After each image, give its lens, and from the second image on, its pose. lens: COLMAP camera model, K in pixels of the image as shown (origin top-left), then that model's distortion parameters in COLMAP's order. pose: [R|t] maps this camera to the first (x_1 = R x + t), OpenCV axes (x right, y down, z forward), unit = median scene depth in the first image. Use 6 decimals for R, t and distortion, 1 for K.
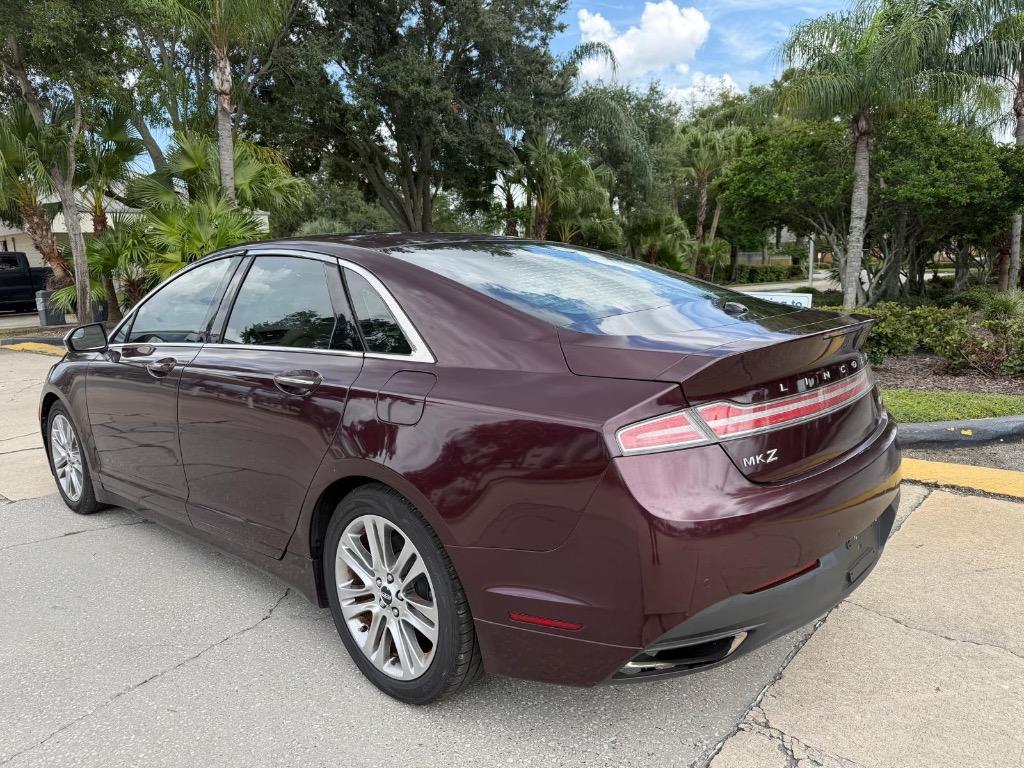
lens RADIAL K [[734.6, 0, 512.0], [0, 734.6, 384.0], [0, 0, 1]] dist [0.004344, -0.006956]
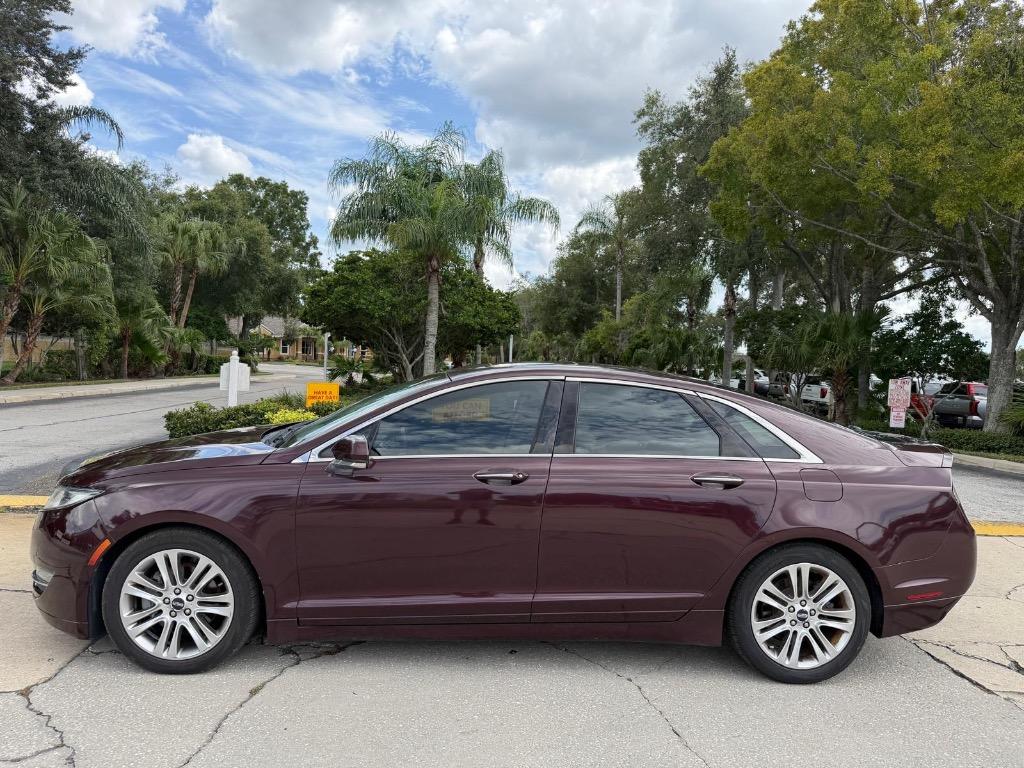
lens RADIAL K [[731.9, 0, 522.8], [0, 731.9, 383.4], [0, 0, 1]] dist [0.001454, -0.007923]
pose [[0.659687, 0.039553, 0.750499, -0.171207], [0.049628, 0.994142, -0.096017, -0.007513], [-0.749900, 0.100587, 0.653859, 0.034641]]
